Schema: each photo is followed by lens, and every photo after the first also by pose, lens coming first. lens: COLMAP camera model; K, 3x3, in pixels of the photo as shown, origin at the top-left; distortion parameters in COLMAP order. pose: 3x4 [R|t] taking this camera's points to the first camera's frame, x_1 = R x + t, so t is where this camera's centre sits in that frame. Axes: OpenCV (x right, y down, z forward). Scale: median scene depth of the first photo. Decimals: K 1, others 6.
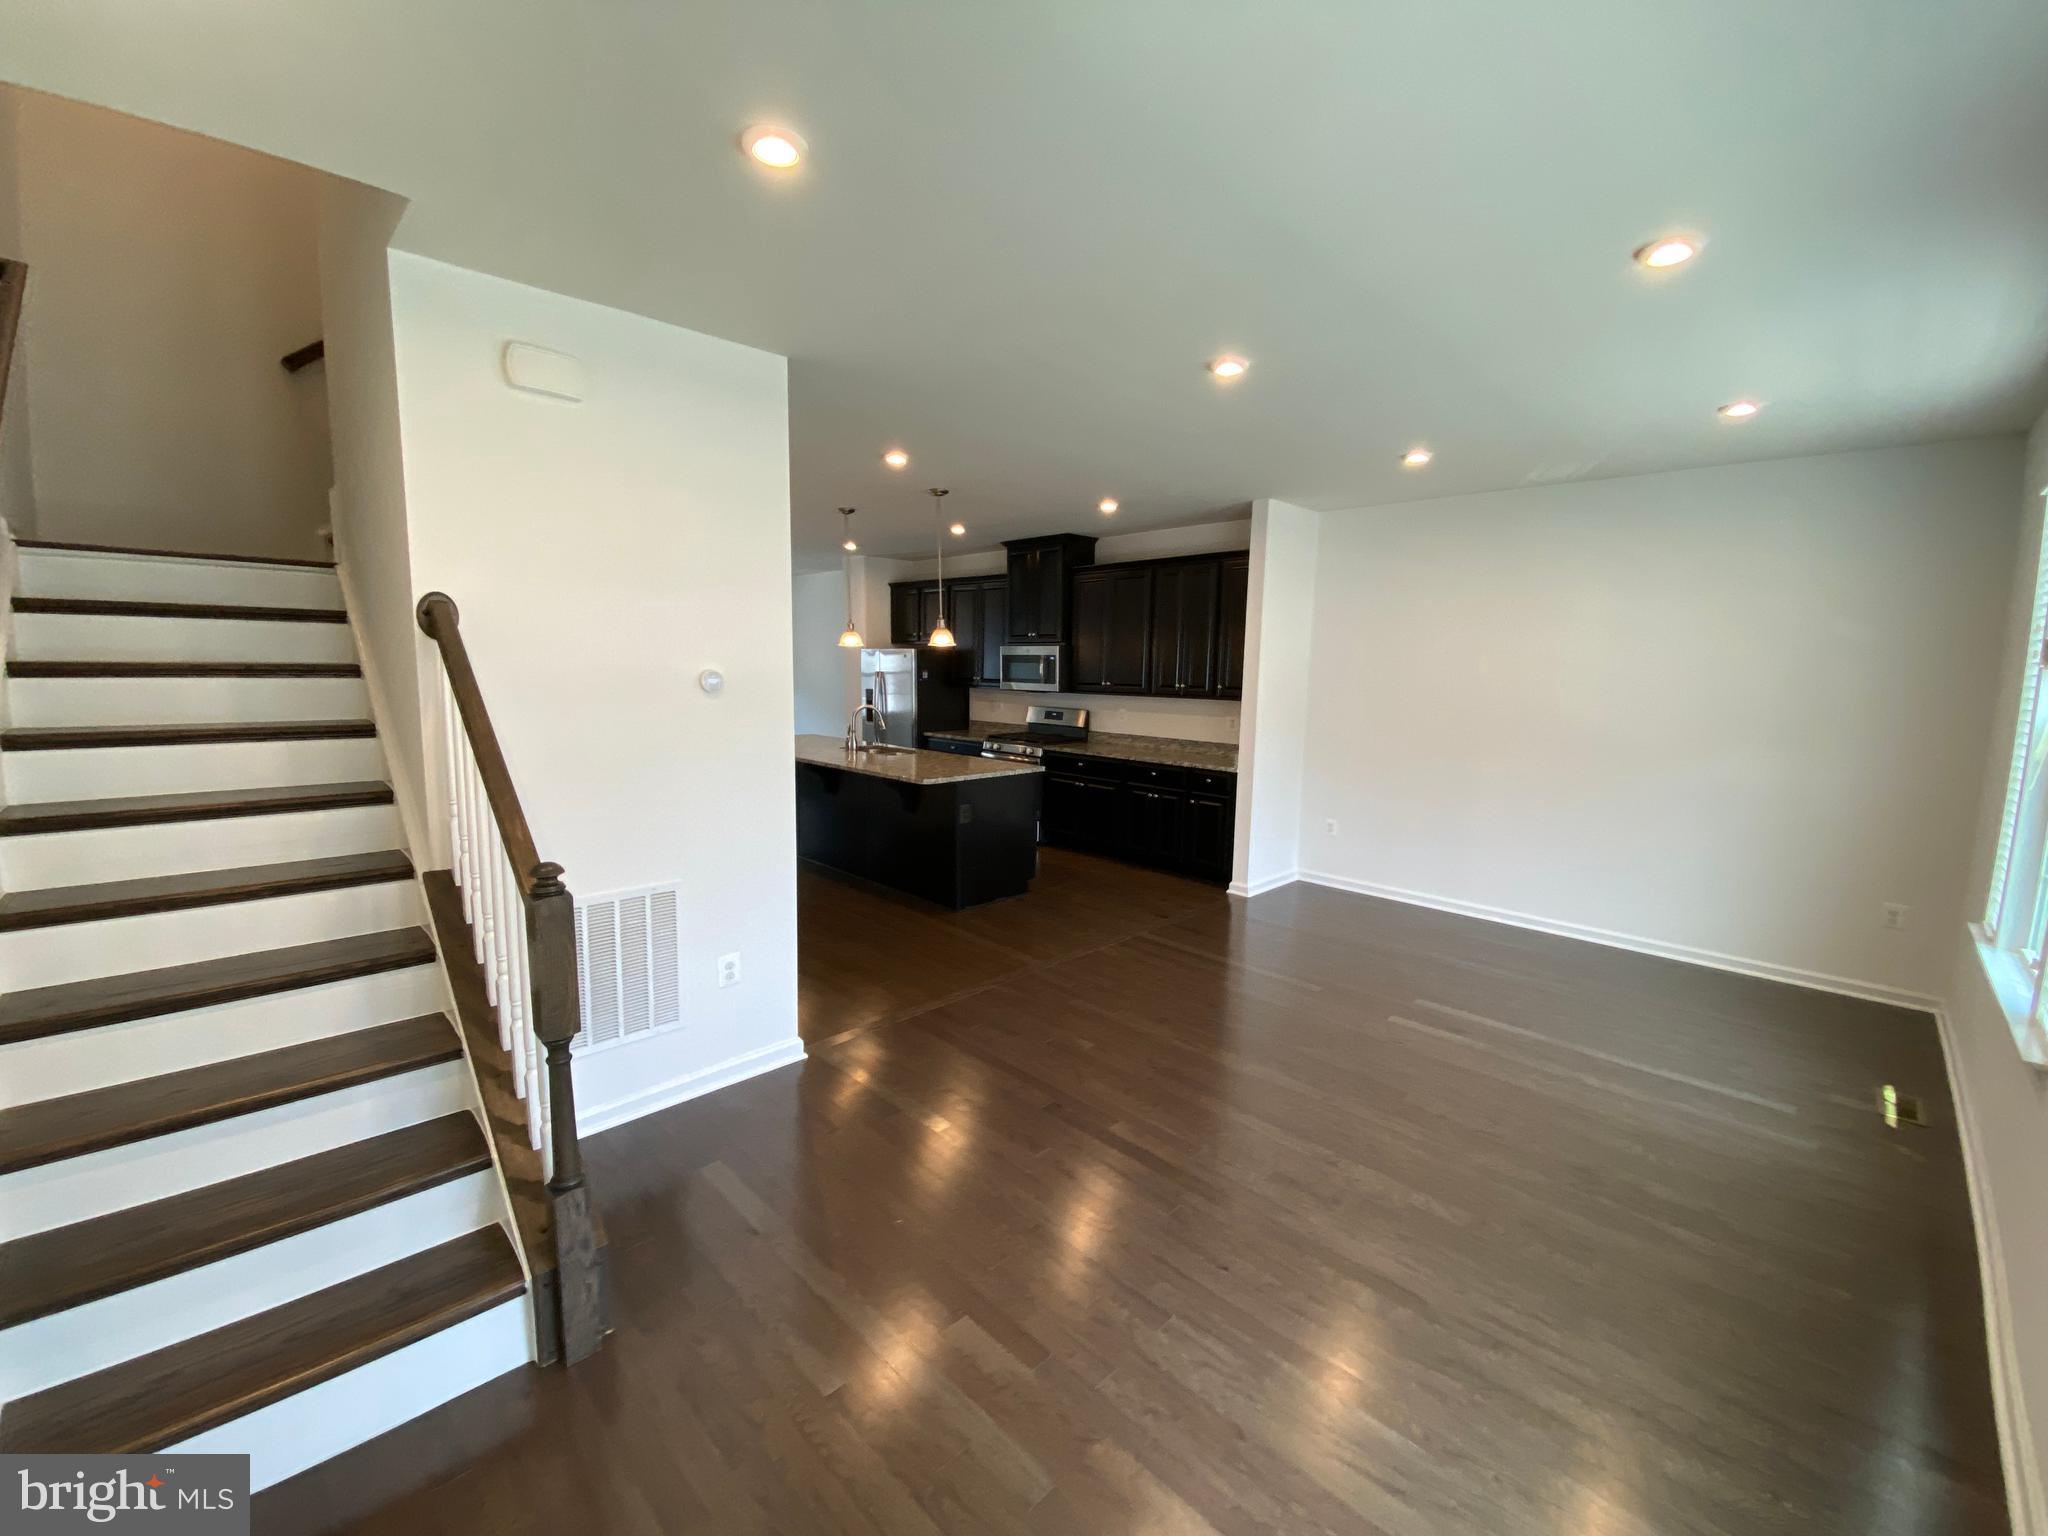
lens RADIAL K [[835.8, 0, 1033.8], [0, 835.8, 770.2], [0, 0, 1]] dist [0.005896, -0.009553]
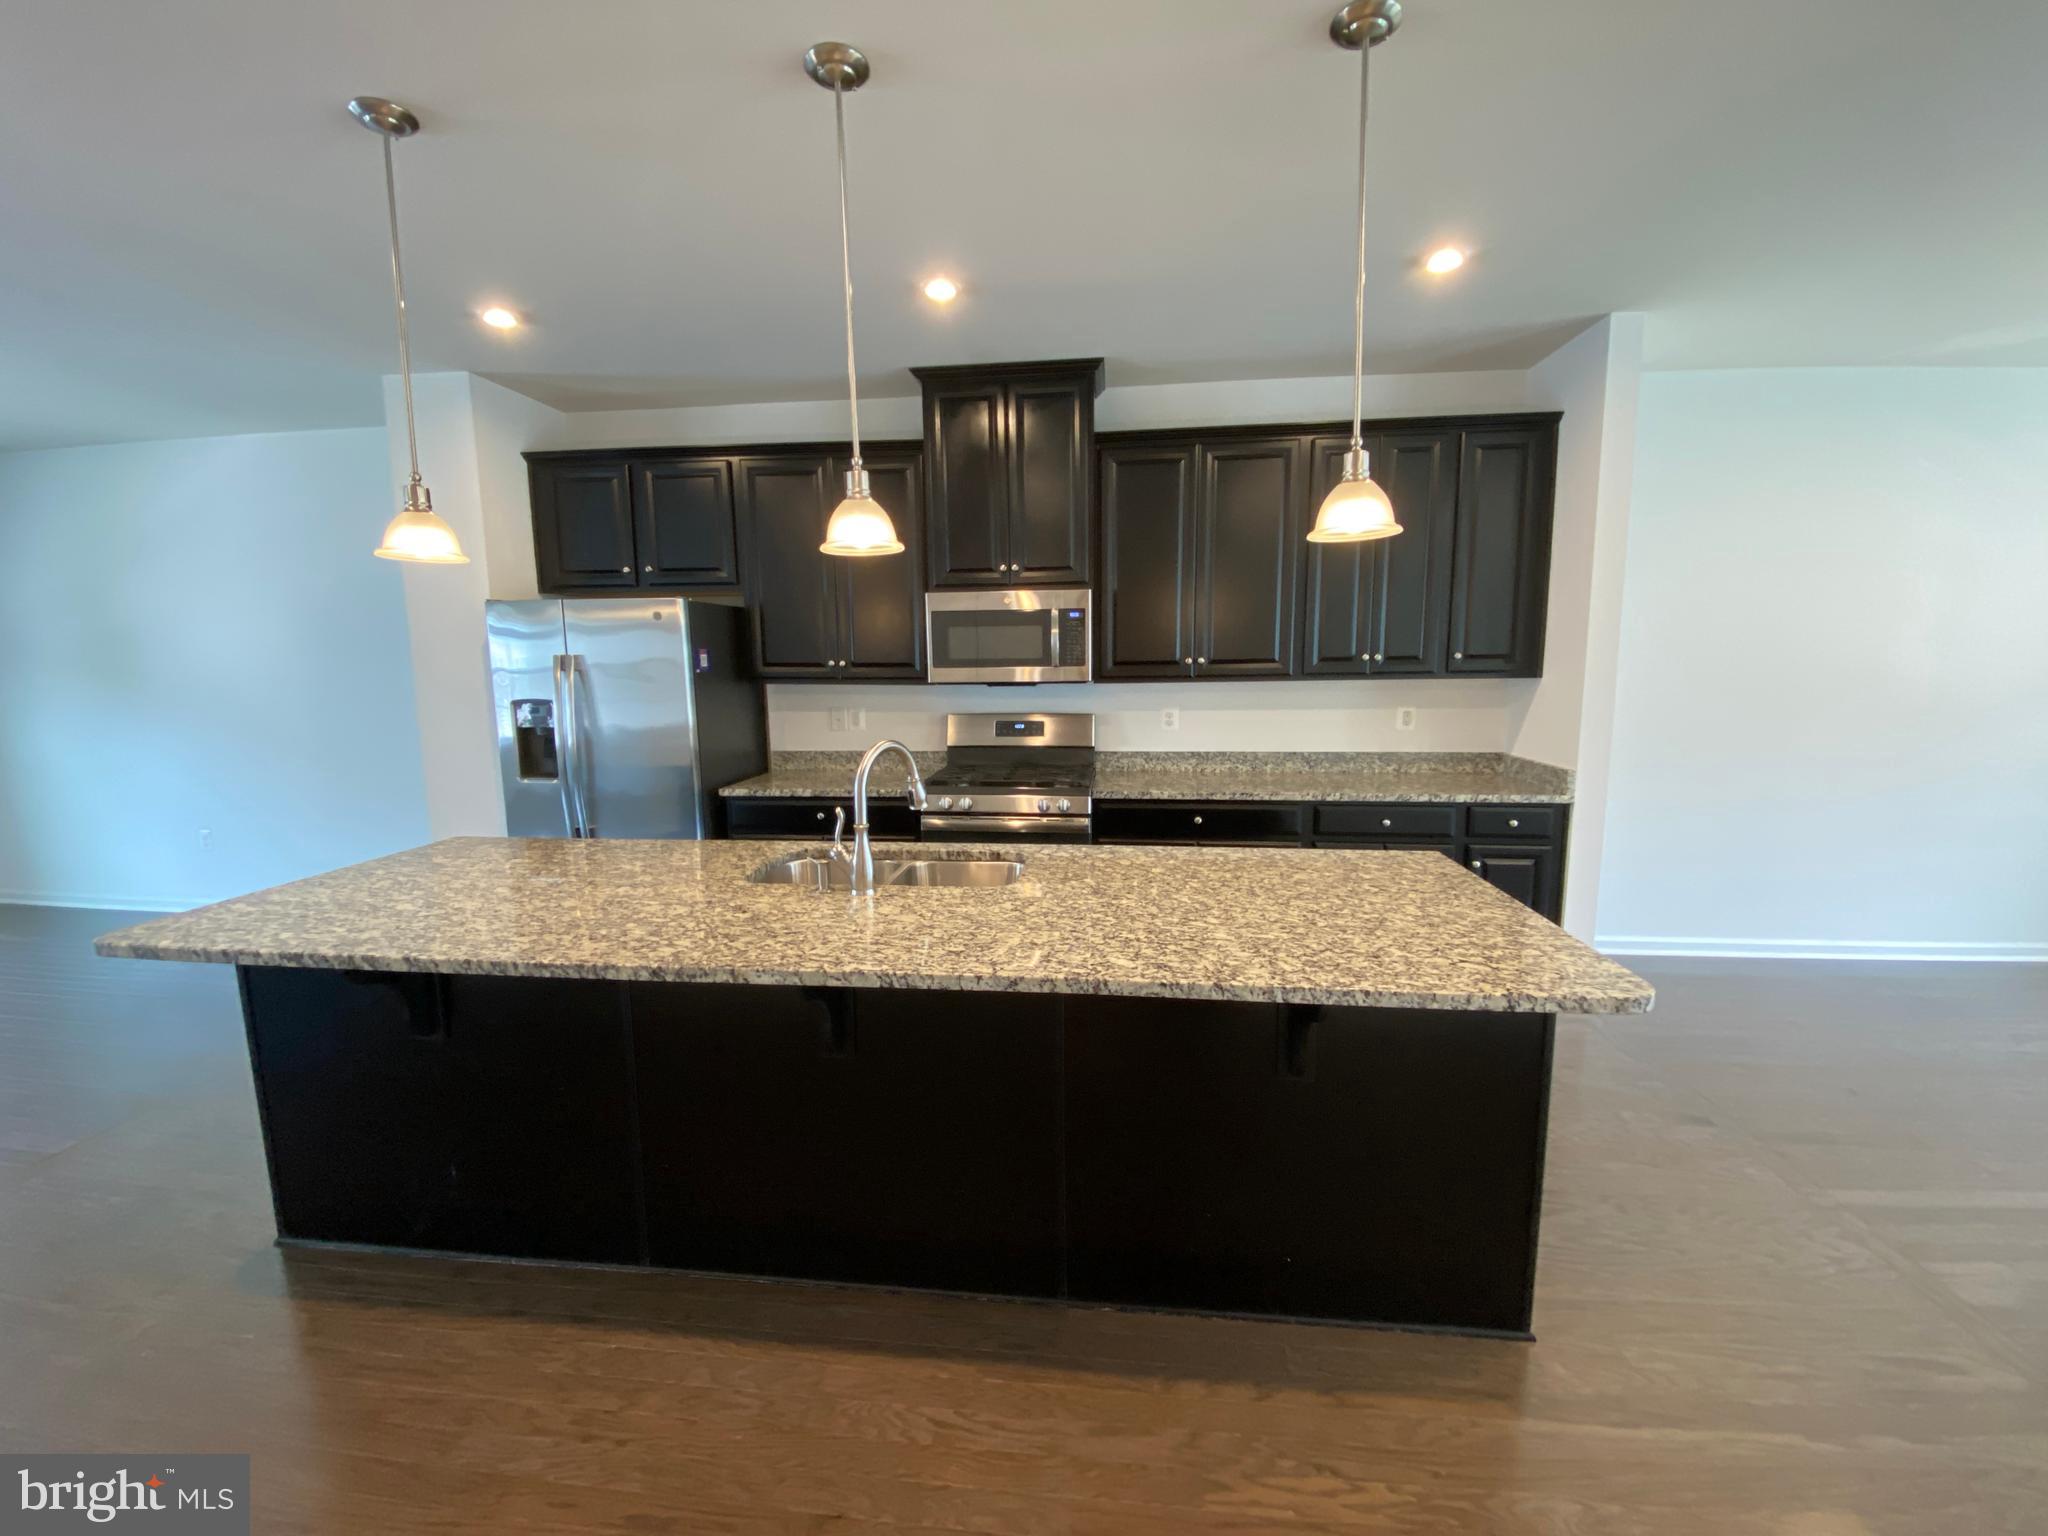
lens RADIAL K [[835.8, 0, 1024.1], [0, 835.8, 775.5], [0, 0, 1]] dist [0.005896, -0.009553]
pose [[0.786308, -0.110233, 0.607921, -0.309533], [0.101770, 0.993623, 0.048538, -0.064255], [-0.609395, 0.023703, 0.792512, 0.614122]]
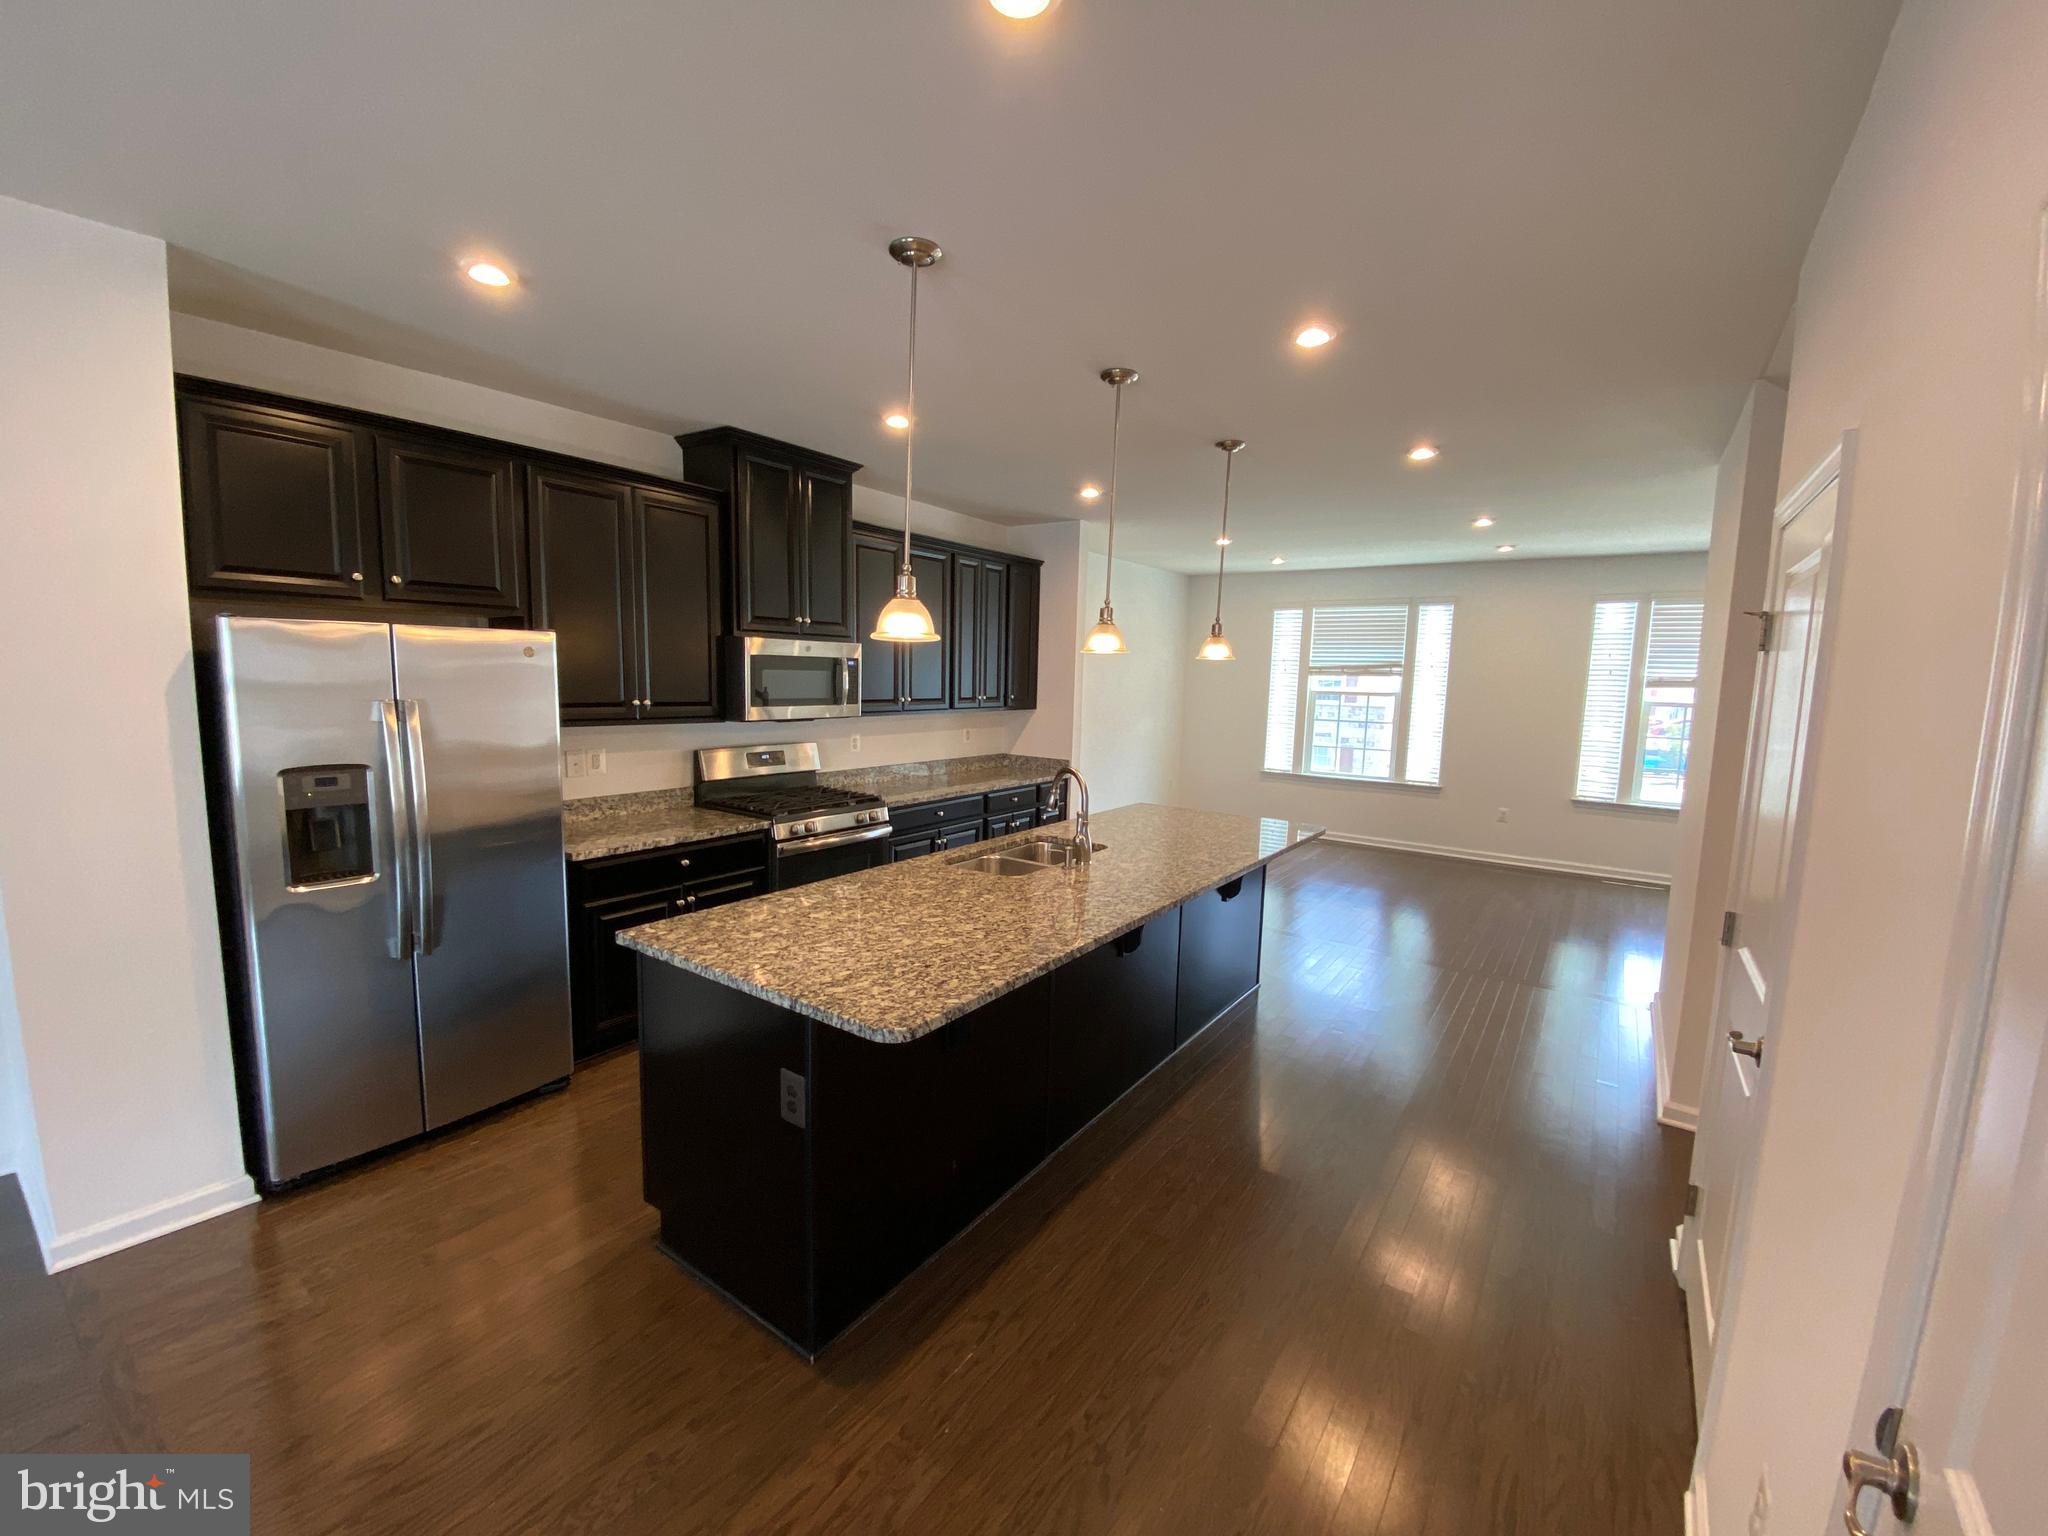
lens RADIAL K [[835.8, 0, 1027.2], [0, 835.8, 775.4], [0, 0, 1]] dist [0.005896, -0.009553]
pose [[-0.174448, -0.139299, 0.974763, -0.602933], [0.099490, 0.982383, 0.158193, -0.134459], [-0.979627, 0.124575, -0.157516, 0.962252]]
